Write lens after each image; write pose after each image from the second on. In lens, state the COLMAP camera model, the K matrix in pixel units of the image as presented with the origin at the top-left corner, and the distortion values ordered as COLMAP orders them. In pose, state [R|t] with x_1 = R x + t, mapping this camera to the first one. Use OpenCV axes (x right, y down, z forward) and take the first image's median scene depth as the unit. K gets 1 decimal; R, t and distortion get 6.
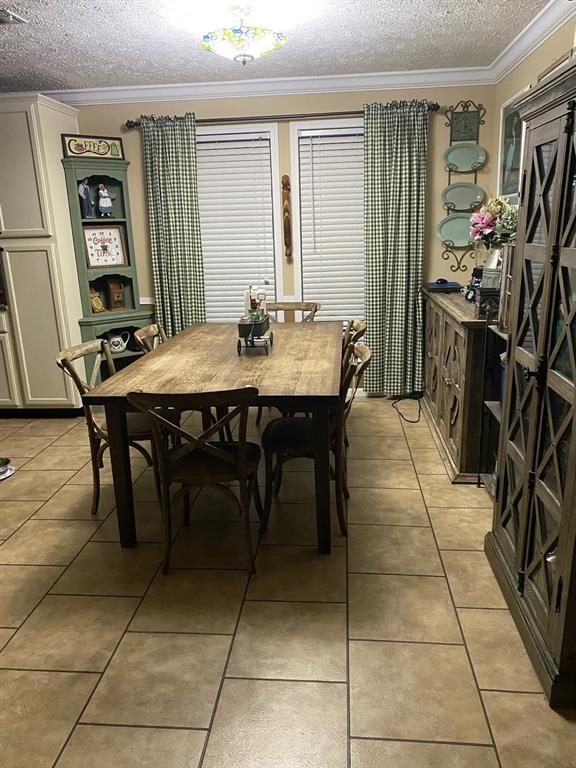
lens RADIAL K [[583.2, 0, 288.9], [0, 583.2, 382.7], [0, 0, 1]] dist [0.014231, -0.006194]
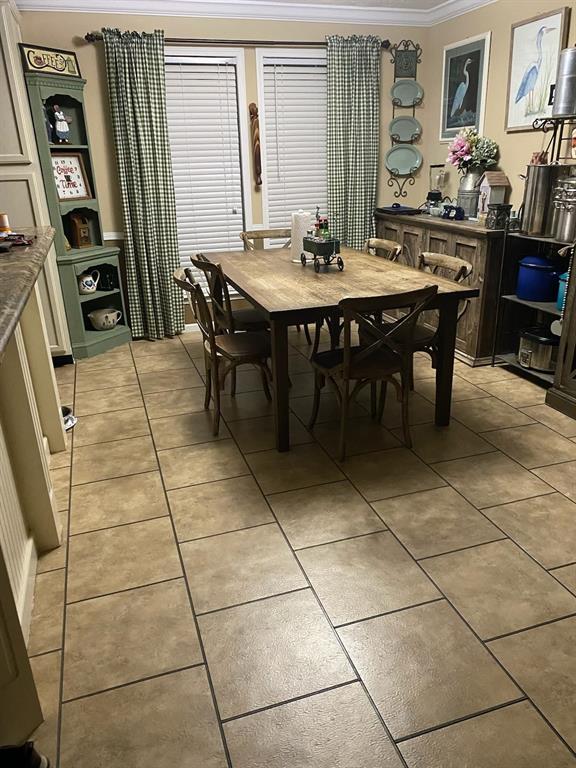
lens RADIAL K [[583.2, 0, 289.5], [0, 583.2, 386.0], [0, 0, 1]] dist [0.014231, -0.006194]
pose [[0.920185, -0.137502, 0.366542, -0.400015], [0.101477, 0.988063, 0.115901, 0.021459], [-0.378104, -0.069455, 0.923154, -0.000338]]
